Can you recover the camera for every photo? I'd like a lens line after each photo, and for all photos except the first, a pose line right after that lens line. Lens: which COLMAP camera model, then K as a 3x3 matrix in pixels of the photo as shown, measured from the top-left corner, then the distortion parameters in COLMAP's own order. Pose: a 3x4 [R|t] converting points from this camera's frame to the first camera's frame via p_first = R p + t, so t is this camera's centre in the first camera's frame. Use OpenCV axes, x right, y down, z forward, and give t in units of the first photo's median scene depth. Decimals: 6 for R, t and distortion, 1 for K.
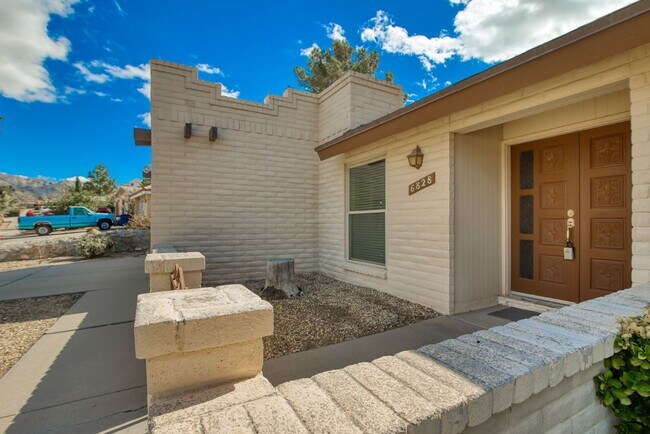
lens RADIAL K [[301.5, 0, 323.3], [0, 301.5, 222.2], [0, 0, 1]] dist [-0.015968, -0.000025]
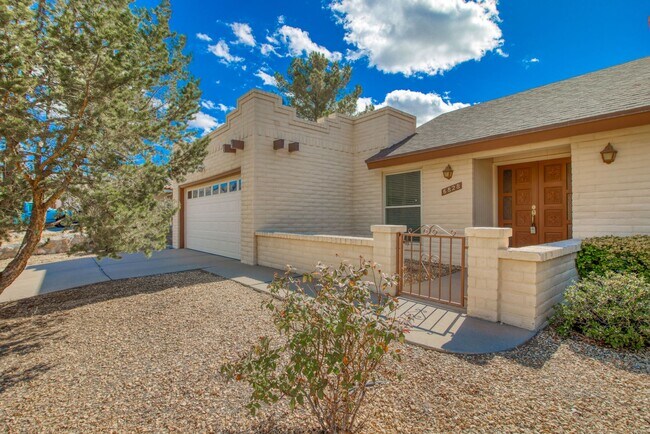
lens RADIAL K [[306.2, 0, 324.9], [0, 306.2, 220.5], [0, 0, 1]] dist [-0.018072, 0.000372]
pose [[0.979621, -0.004397, 0.200808, -0.570661], [0.004274, 0.999990, 0.001042, 0.032172], [-0.200810, -0.000163, 0.979630, -0.391211]]
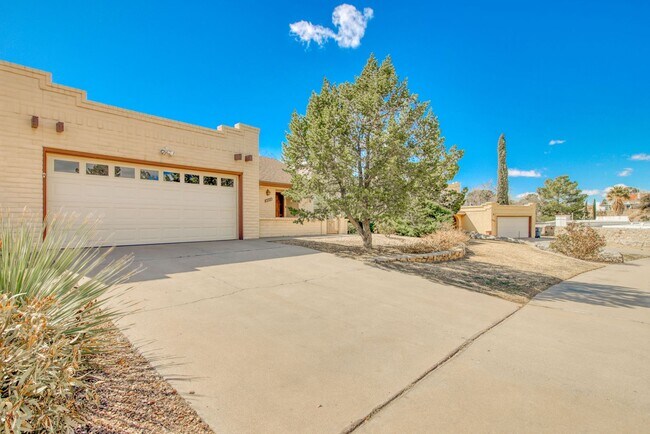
lens RADIAL K [[306.2, 0, 324.9], [0, 306.2, 220.5], [0, 0, 1]] dist [-0.018072, 0.000372]
pose [[-0.340542, -0.002197, 0.940227, -2.990050], [-0.000541, 0.999998, 0.002141, 0.103481], [-0.940229, 0.000221, -0.340542, 1.408775]]
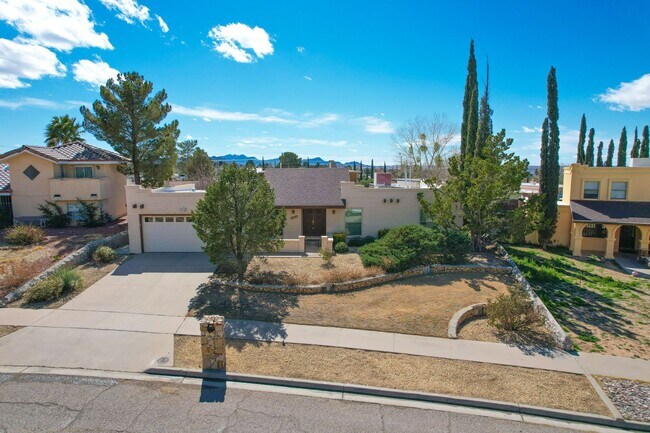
lens RADIAL K [[417.7, 0, 325.9], [0, 417.7, 218.3], [0, 0, 1]] dist [-0.078833, 0.071624]
pose [[0.475062, -0.111058, 0.872916, -4.531215], [0.003421, 0.992229, 0.124376, -0.811893], [-0.879946, -0.056100, 0.471751, -2.229328]]
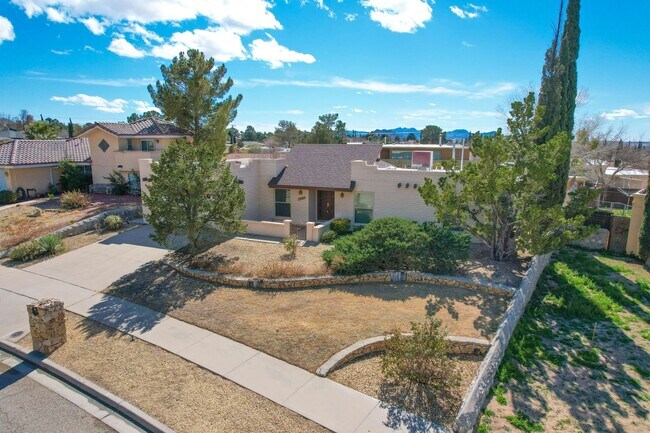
lens RADIAL K [[417.7, 0, 325.9], [0, 417.7, 218.3], [0, 0, 1]] dist [-0.078833, 0.071624]
pose [[0.781920, -0.113851, 0.612893, -2.729501], [-0.003524, 0.982358, 0.186979, -0.849044], [-0.623368, -0.148363, 0.767724, -3.394072]]
